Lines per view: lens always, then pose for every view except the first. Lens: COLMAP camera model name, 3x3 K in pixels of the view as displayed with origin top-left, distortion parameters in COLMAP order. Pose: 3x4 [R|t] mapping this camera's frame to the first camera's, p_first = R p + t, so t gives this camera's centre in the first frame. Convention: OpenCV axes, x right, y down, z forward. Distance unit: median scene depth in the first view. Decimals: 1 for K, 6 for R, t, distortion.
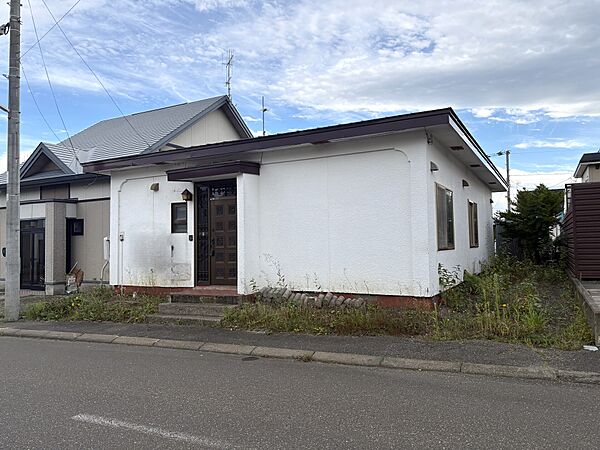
lens RADIAL K [[439.3, 0, 300.0], [0, 439.3, 225.0], [0, 0, 1]] dist [0.041077, -0.041568]
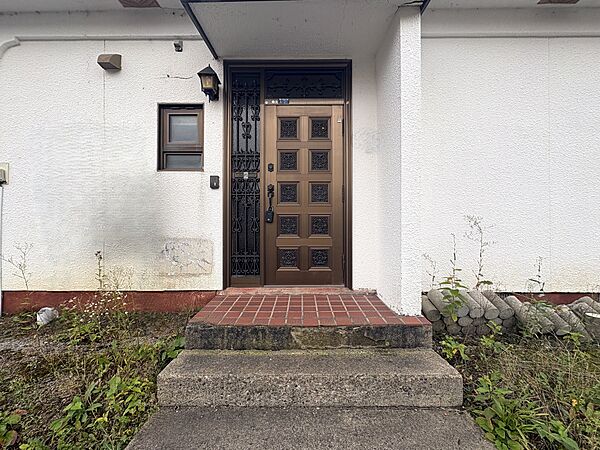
lens RADIAL K [[242.8, 0, 300.0], [0, 242.8, 225.0], [0, 0, 1]] dist [0.000237, -0.000012]
pose [[0.893328, 0.021679, 0.448882, -0.282044], [-0.038556, 0.998850, 0.028491, 0.063231], [-0.447748, -0.042759, 0.893137, 0.740211]]
